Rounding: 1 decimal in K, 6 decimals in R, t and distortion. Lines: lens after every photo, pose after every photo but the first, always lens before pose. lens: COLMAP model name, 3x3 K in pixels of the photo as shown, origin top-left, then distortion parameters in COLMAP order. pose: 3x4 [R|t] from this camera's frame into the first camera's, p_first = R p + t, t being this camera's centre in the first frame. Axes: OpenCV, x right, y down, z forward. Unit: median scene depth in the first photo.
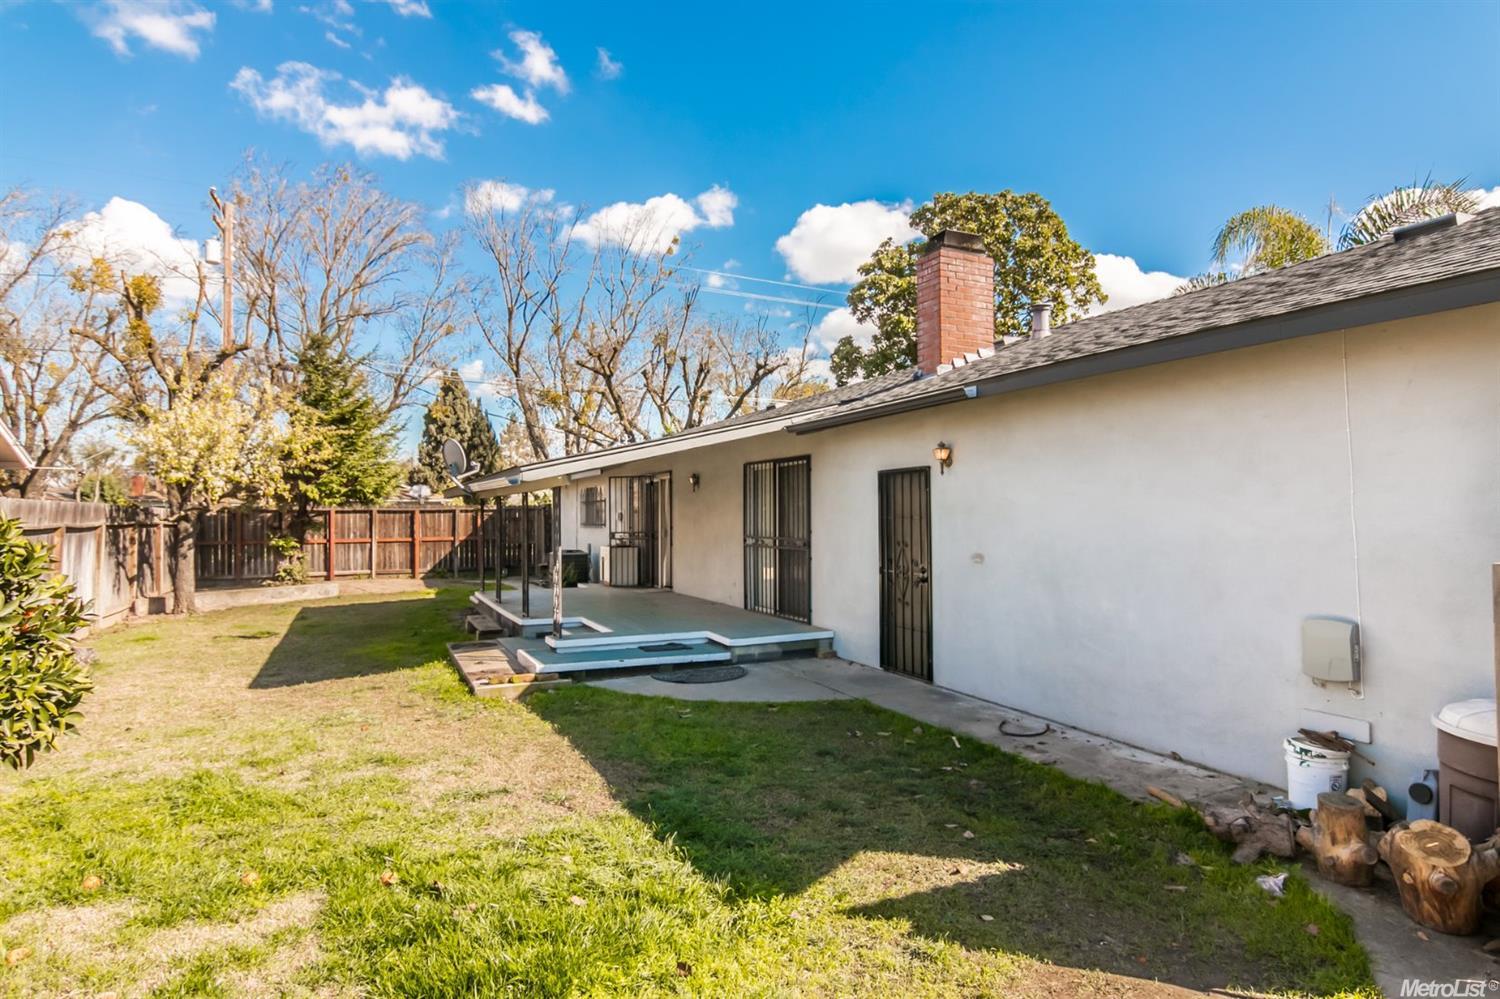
lens RADIAL K [[784.2, 0, 750.0], [0, 784.2, 499.5], [0, 0, 1]] dist [-0.026048, 0.000594]
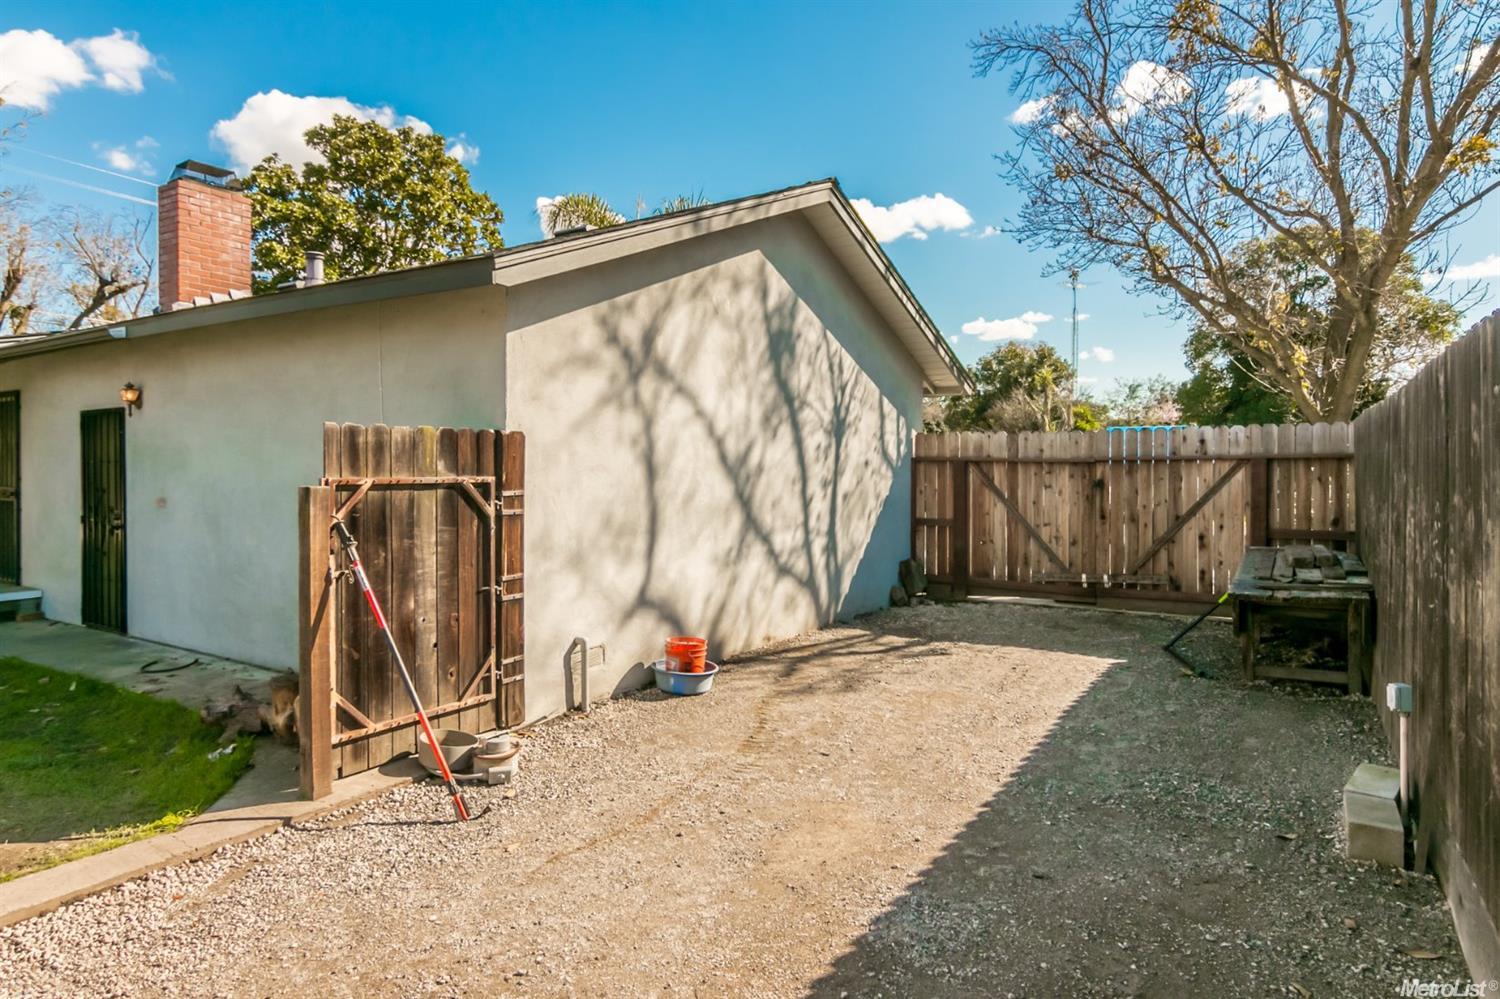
lens RADIAL K [[844.6, 0, 752.5], [0, 844.6, 477.9], [0, 0, 1]] dist [-0.001170, -0.000287]
pose [[0.845939, -0.000425, 0.533280, 0.286280], [-0.014003, 0.999637, 0.023009, 0.007479], [-0.533096, -0.026932, 0.845626, -0.242331]]
